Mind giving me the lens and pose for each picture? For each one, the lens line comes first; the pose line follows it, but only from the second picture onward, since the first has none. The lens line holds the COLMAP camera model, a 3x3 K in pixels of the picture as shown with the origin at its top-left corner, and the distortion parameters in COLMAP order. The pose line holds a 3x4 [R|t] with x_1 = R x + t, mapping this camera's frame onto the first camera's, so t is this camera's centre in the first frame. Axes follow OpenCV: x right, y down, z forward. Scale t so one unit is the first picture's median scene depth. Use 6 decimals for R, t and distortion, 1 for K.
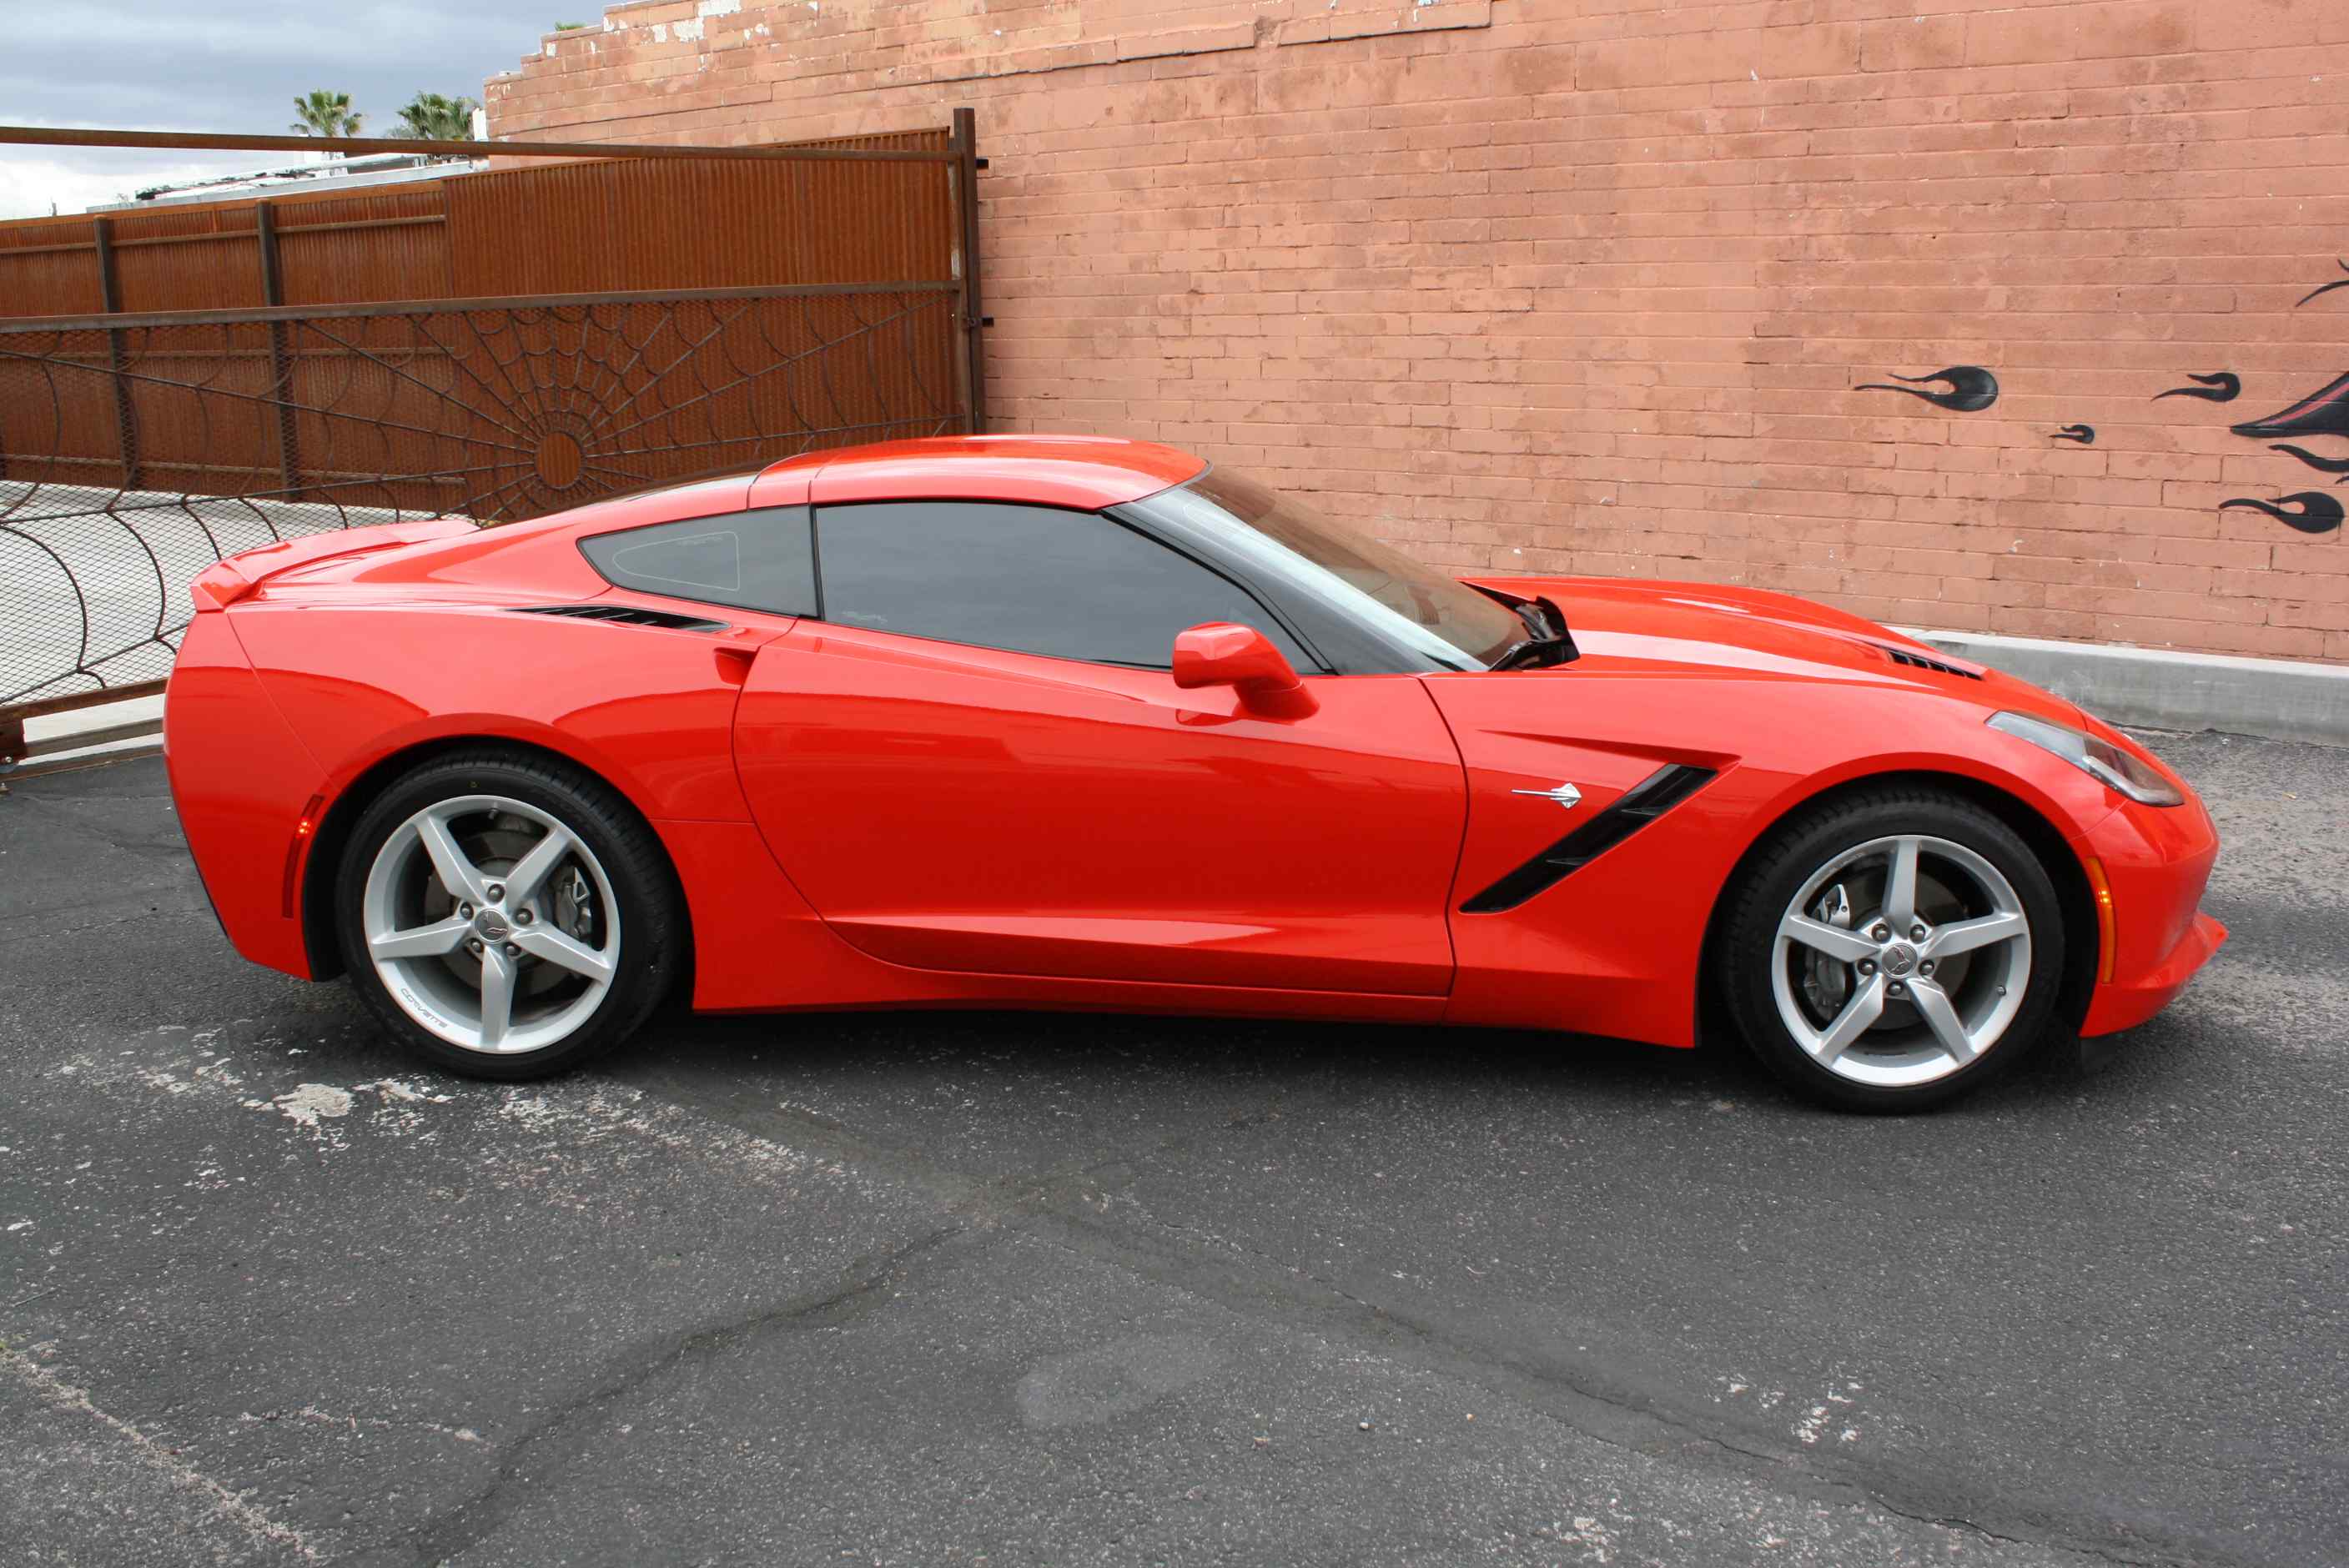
lens RADIAL K [[2124.0, 0, 1180.3], [0, 2124.0, 771.3], [0, 0, 1]] dist [-0.159968, 0.153014]
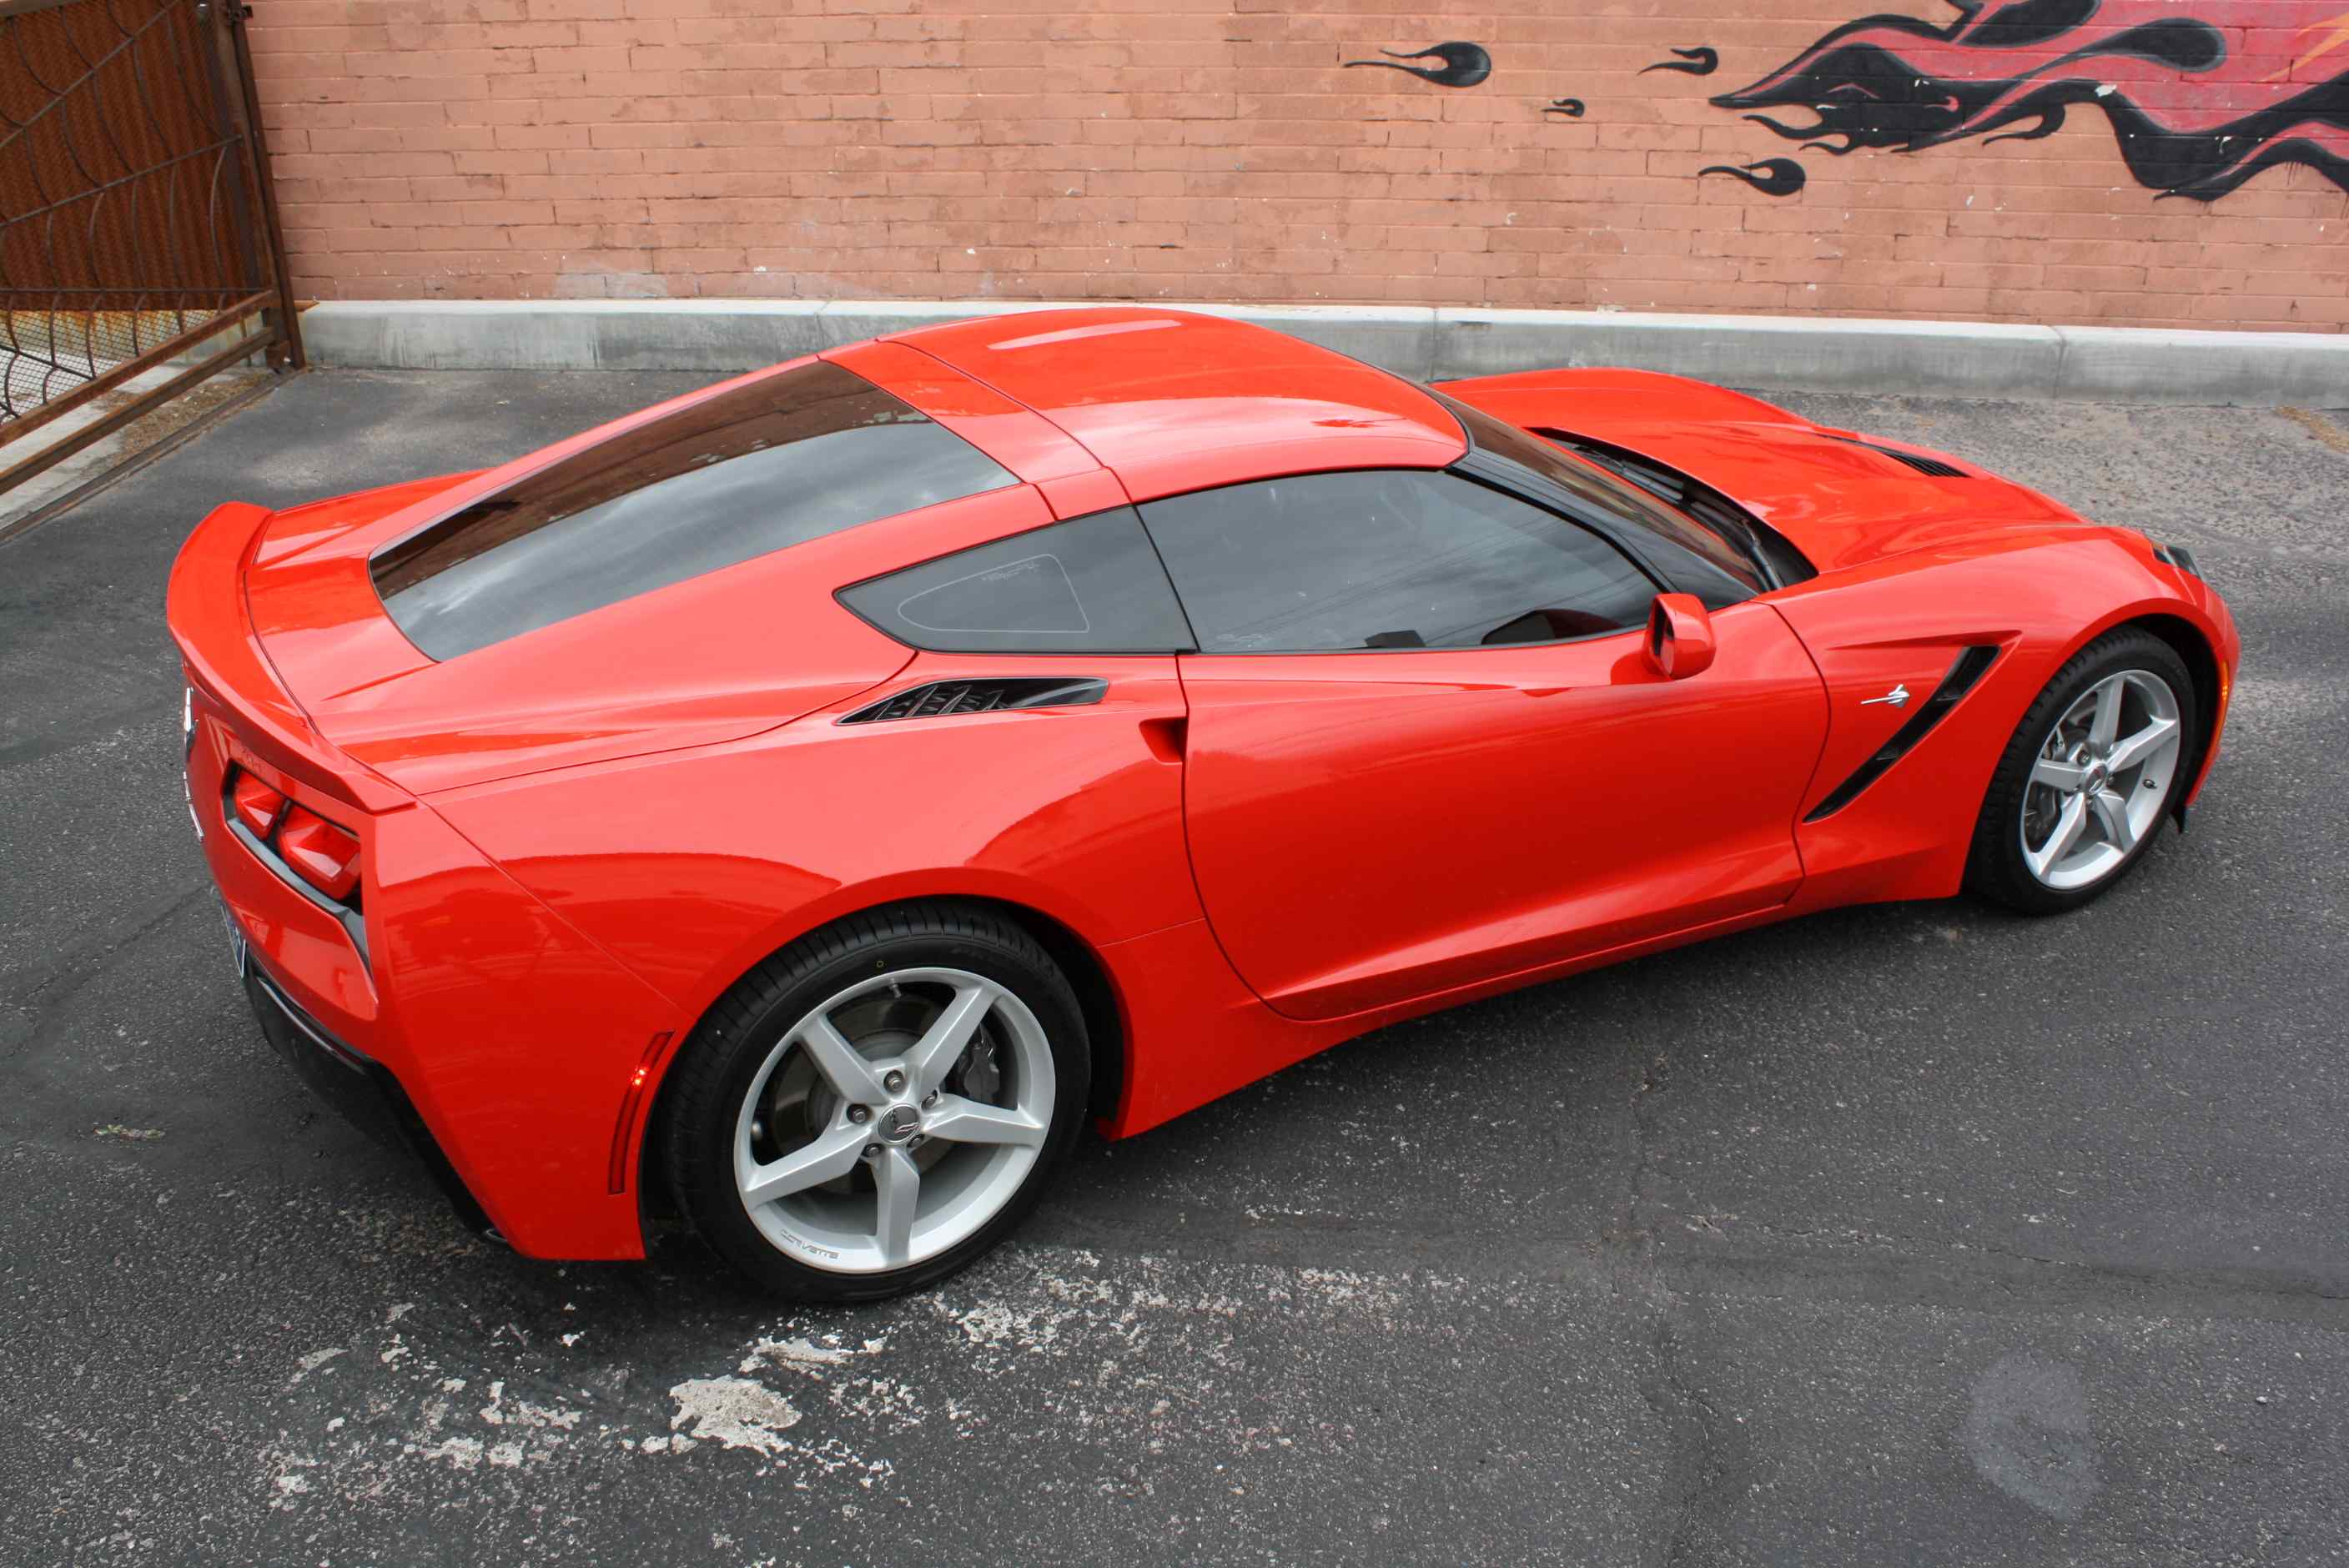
lens RADIAL K [[2152.1, 0, 1179.2], [0, 2152.1, 781.4], [0, 0, 1]] dist [-0.155211, 0.150755]
pose [[0.849464, -0.219550, 0.479801, -0.299133], [0.108326, 0.962517, 0.248649, -0.117730], [-0.516407, -0.159243, 0.841407, 0.151131]]
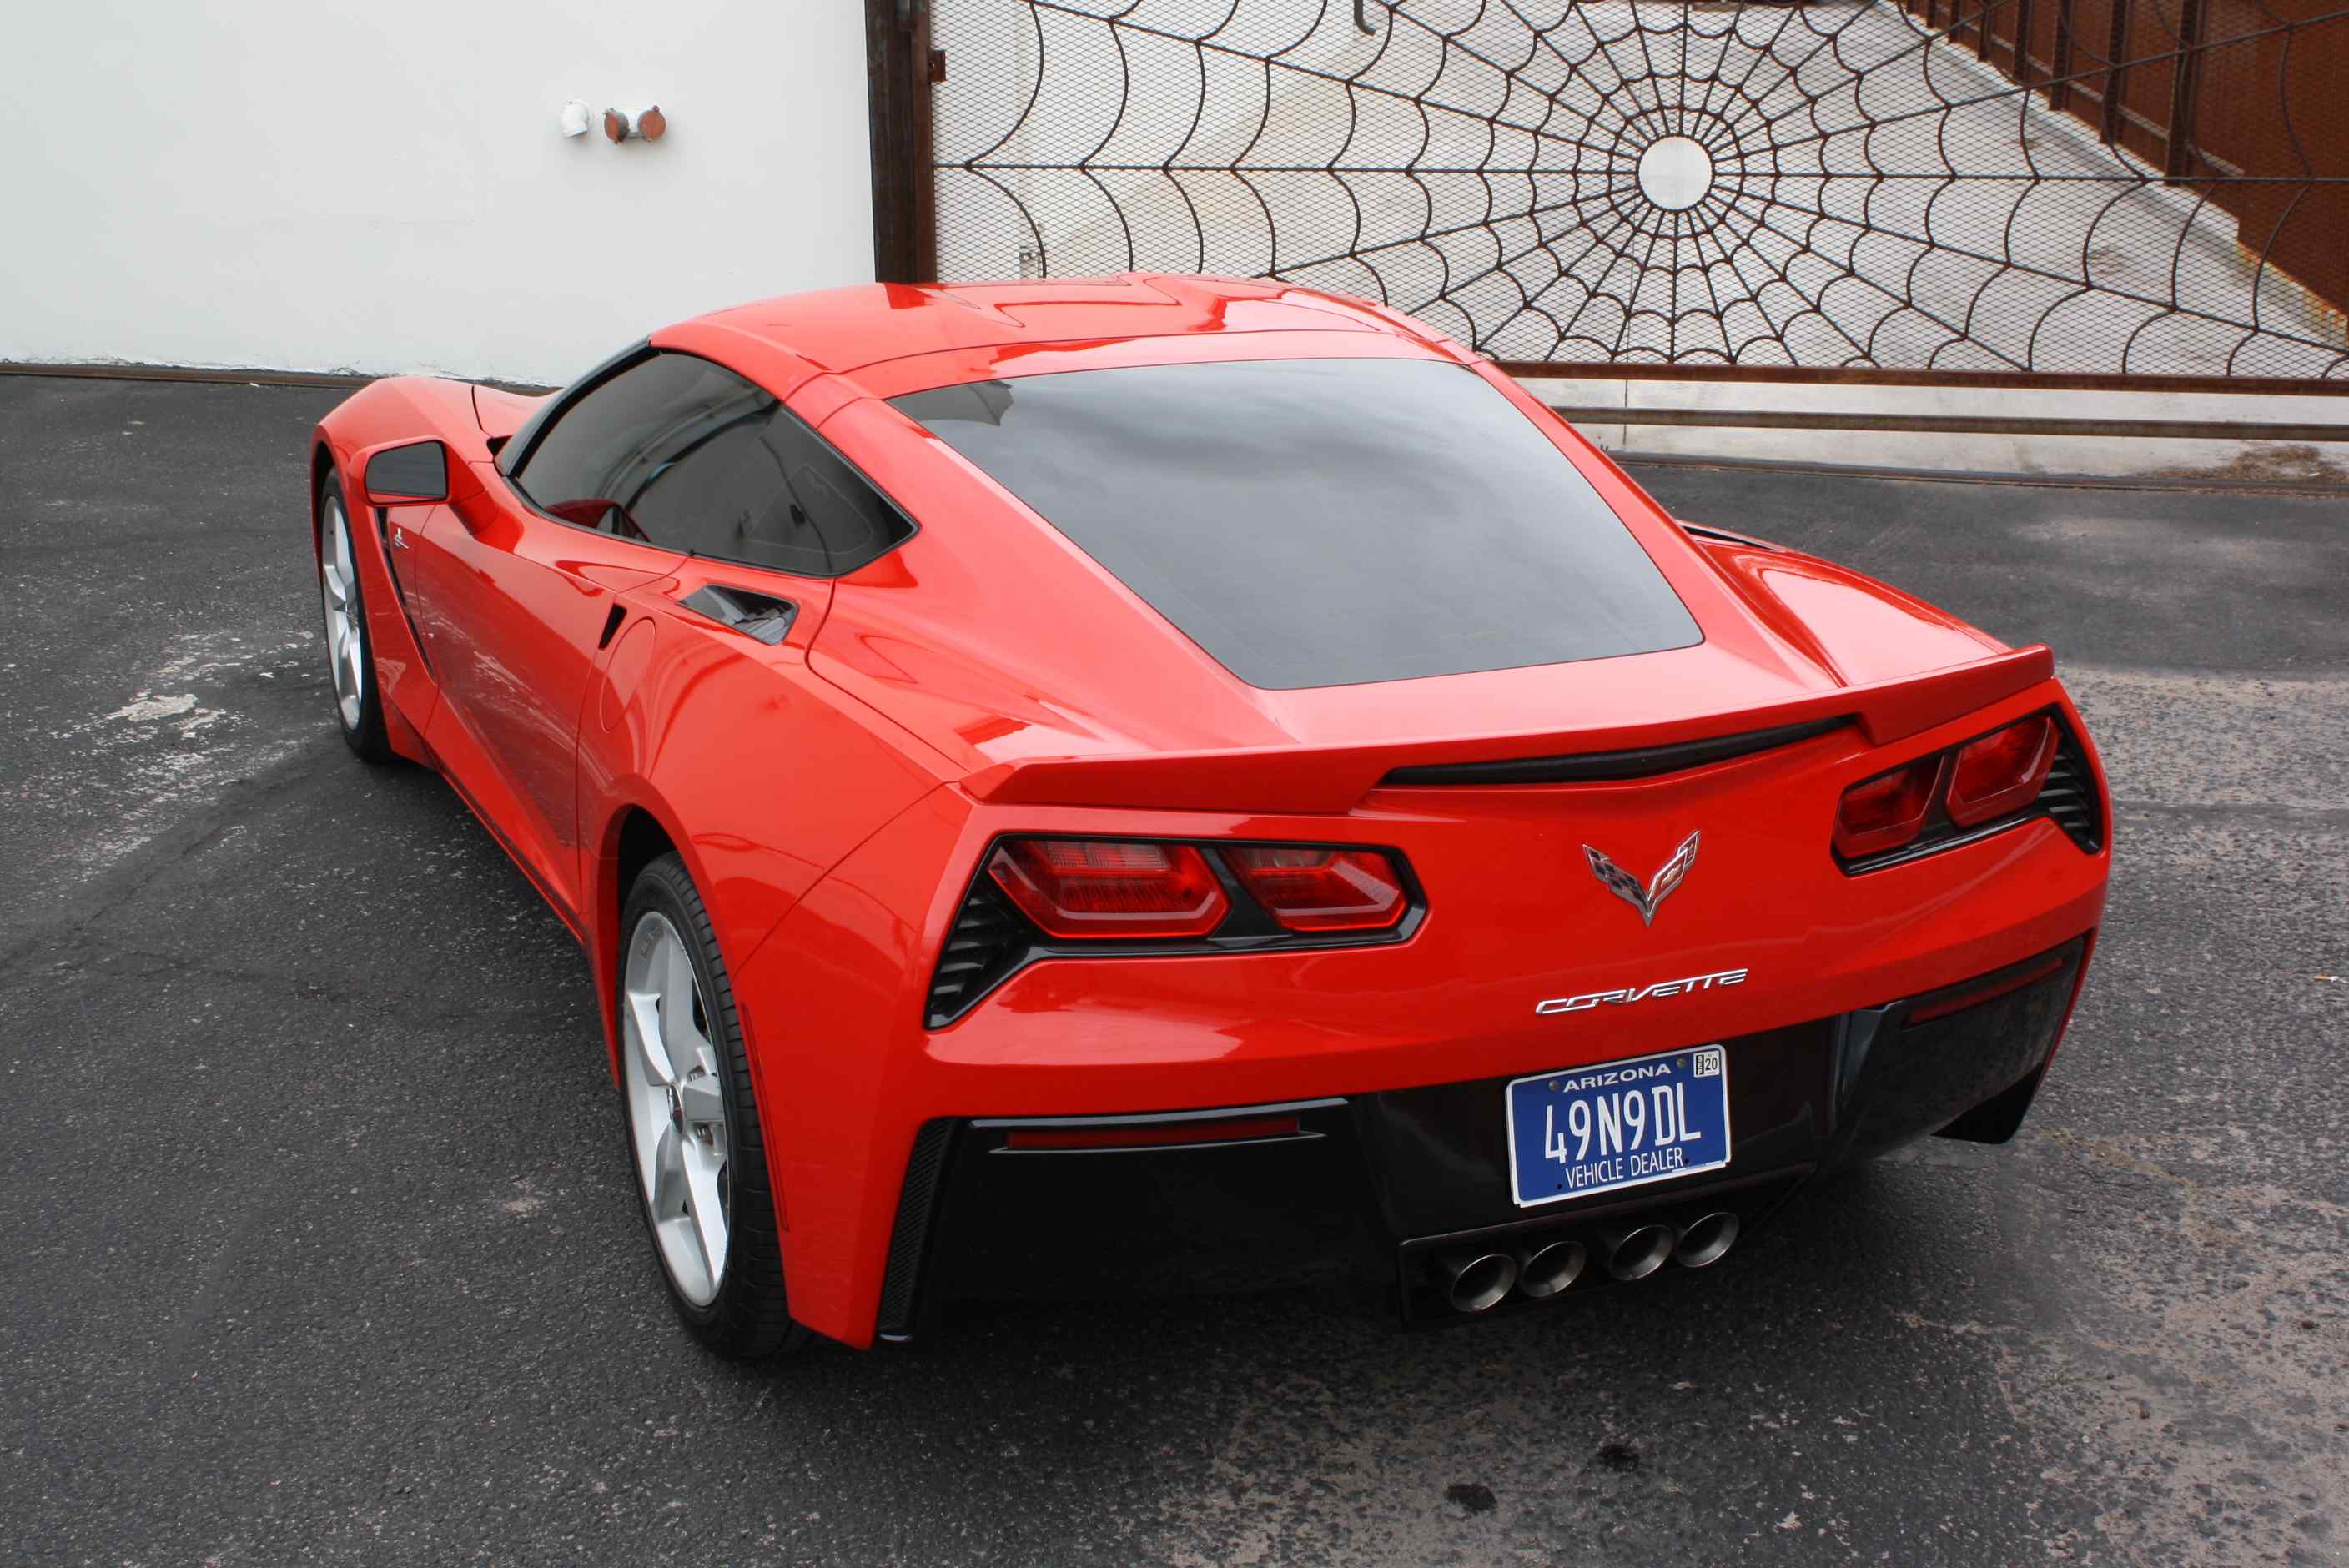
lens RADIAL K [[2943.5, 0, 1183.5], [0, 2943.5, 781.1], [0, 0, 1]] dist [-0.100352, 0.185127]
pose [[0.466238, 0.284125, -0.837792, 0.615739], [-0.205123, 0.955933, 0.210038, -0.130929], [0.860550, 0.073923, 0.503973, 0.336793]]
